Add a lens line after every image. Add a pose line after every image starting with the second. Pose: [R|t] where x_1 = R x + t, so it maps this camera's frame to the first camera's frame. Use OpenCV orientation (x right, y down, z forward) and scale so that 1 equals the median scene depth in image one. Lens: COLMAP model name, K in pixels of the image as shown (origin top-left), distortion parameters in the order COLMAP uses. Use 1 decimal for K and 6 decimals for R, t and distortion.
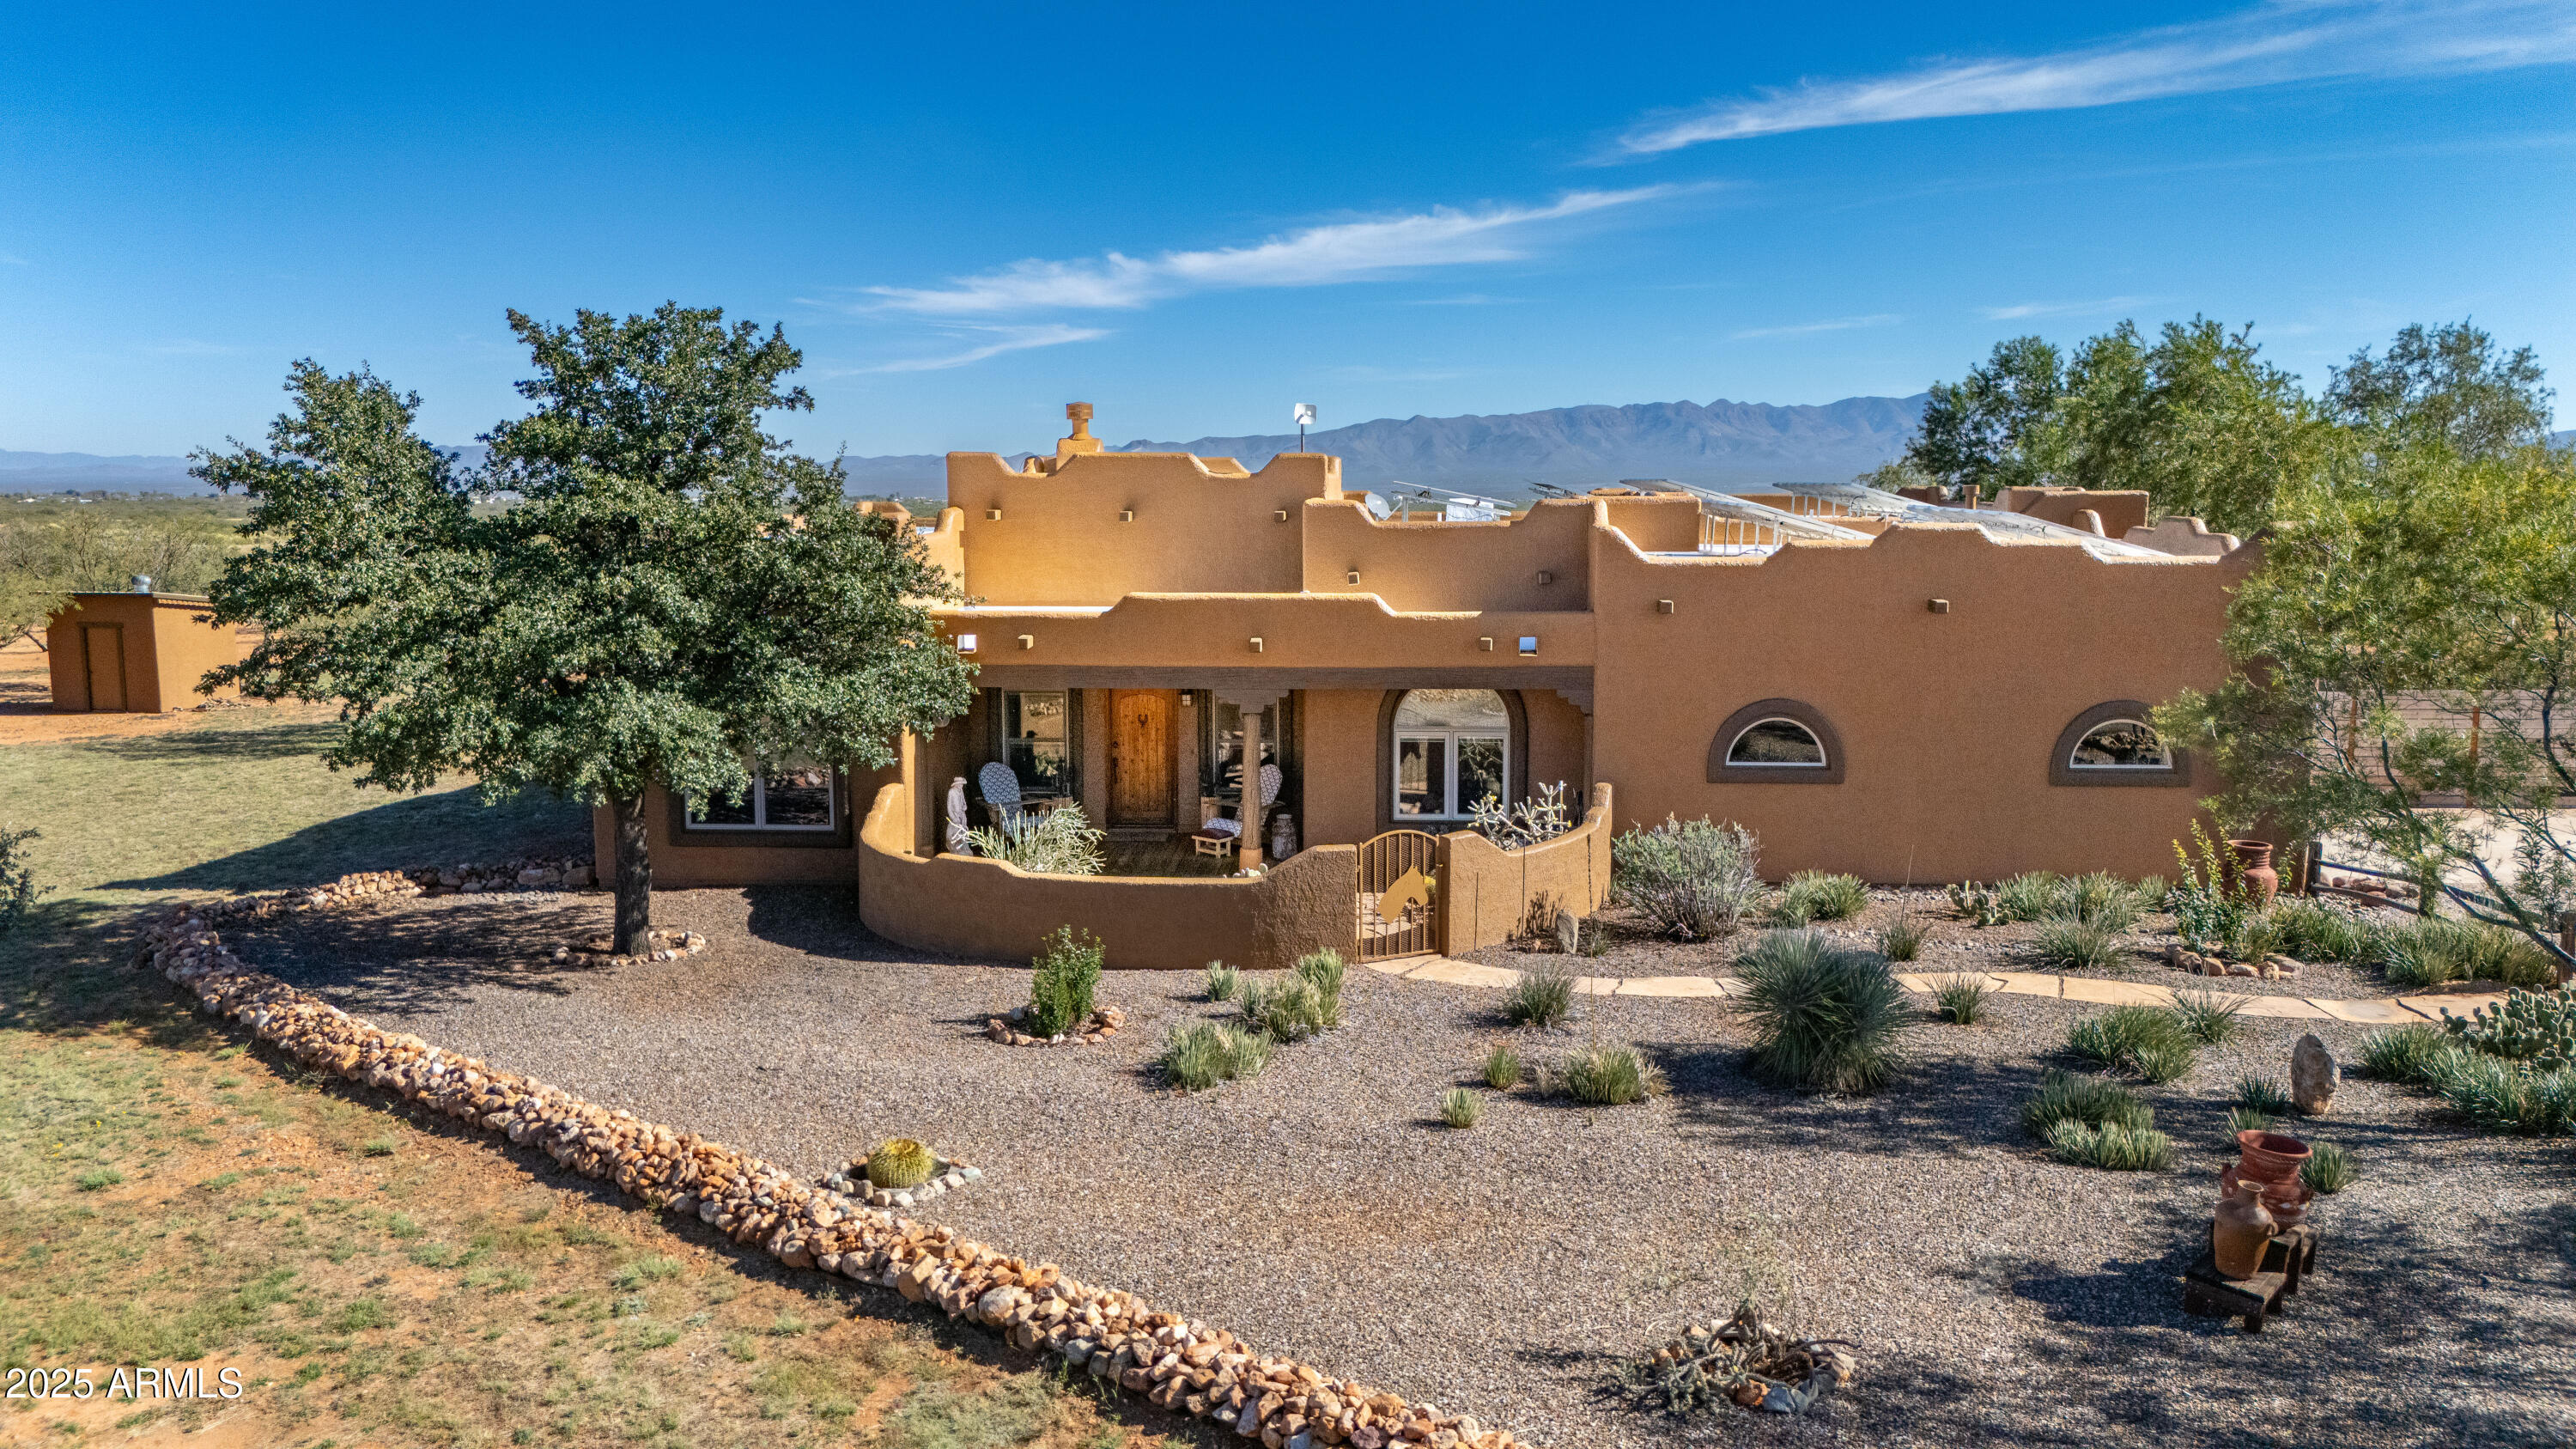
lens RADIAL K [[1840.2, 0, 1322.5], [0, 1840.2, 656.9], [0, 0, 1]] dist [0.009193, 0.000983]
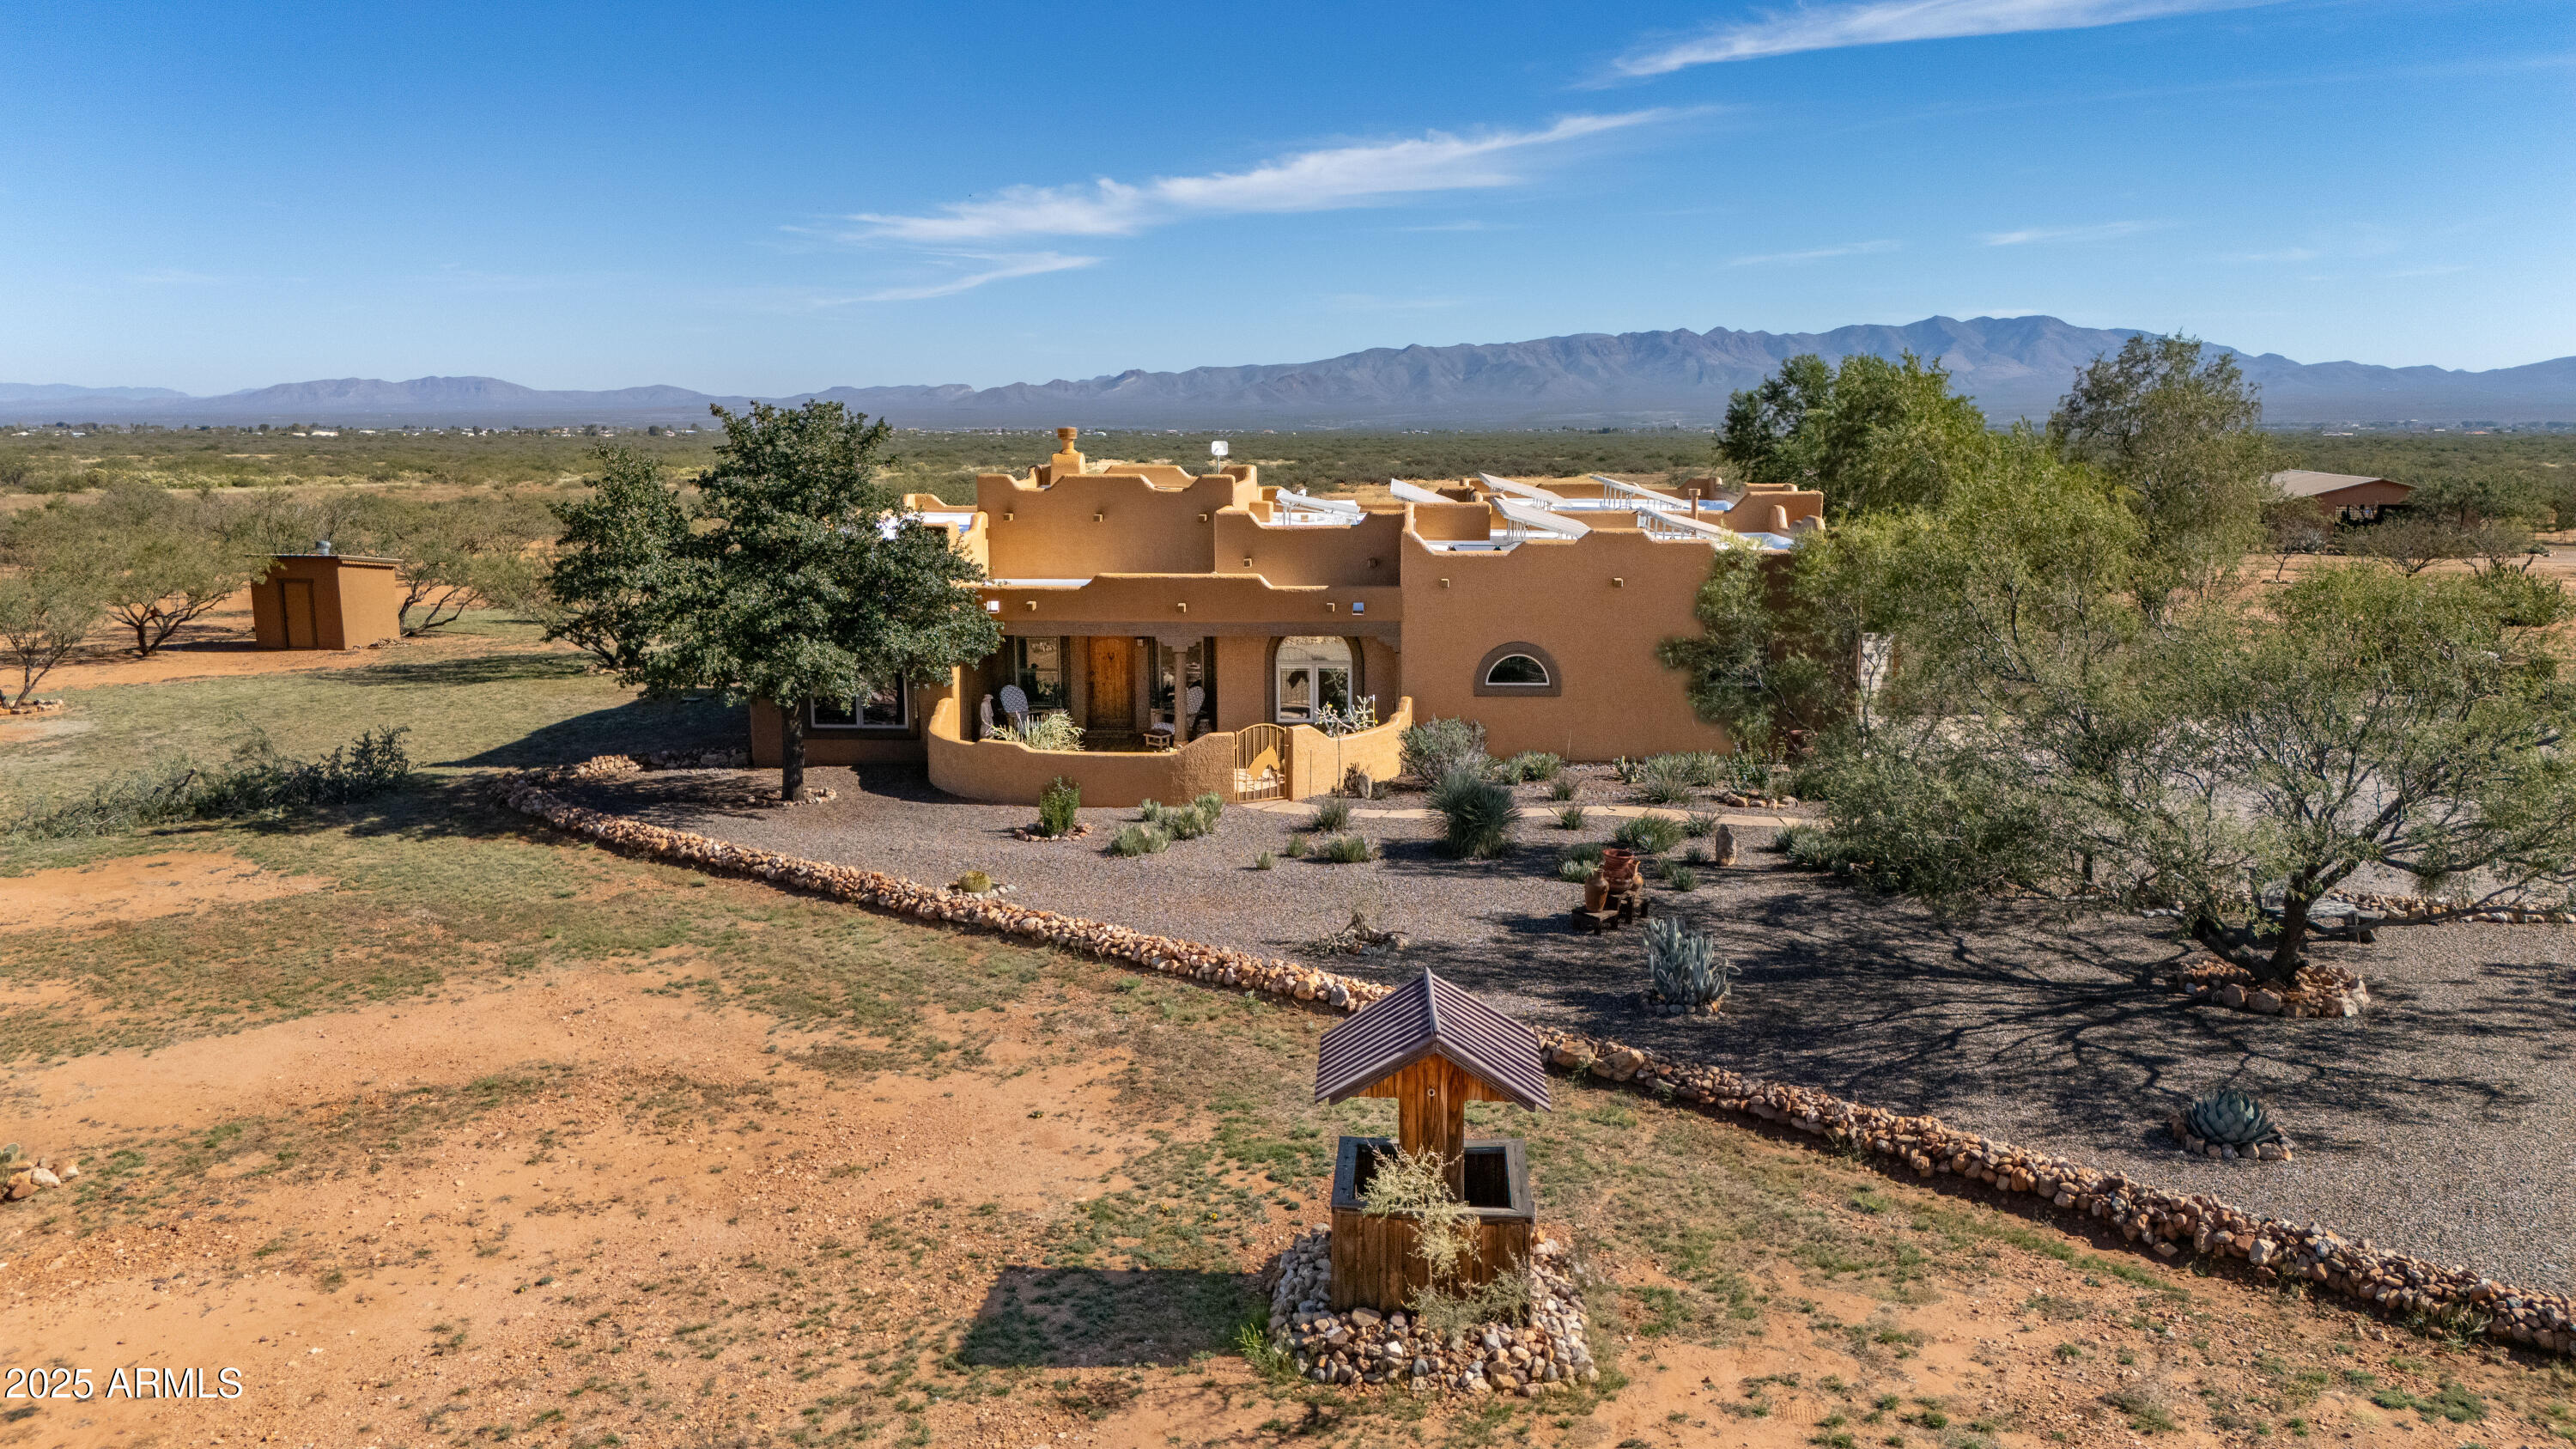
lens RADIAL K [[1894.4, 0, 1302.6], [0, 1894.4, 728.9], [0, 0, 1]] dist [0.054739, -0.029897]
pose [[0.999919, -0.001524, -0.012605, 0.098423], [0.002460, 0.997211, 0.074595, -0.026739], [0.012456, -0.074620, 0.997134, -0.674810]]
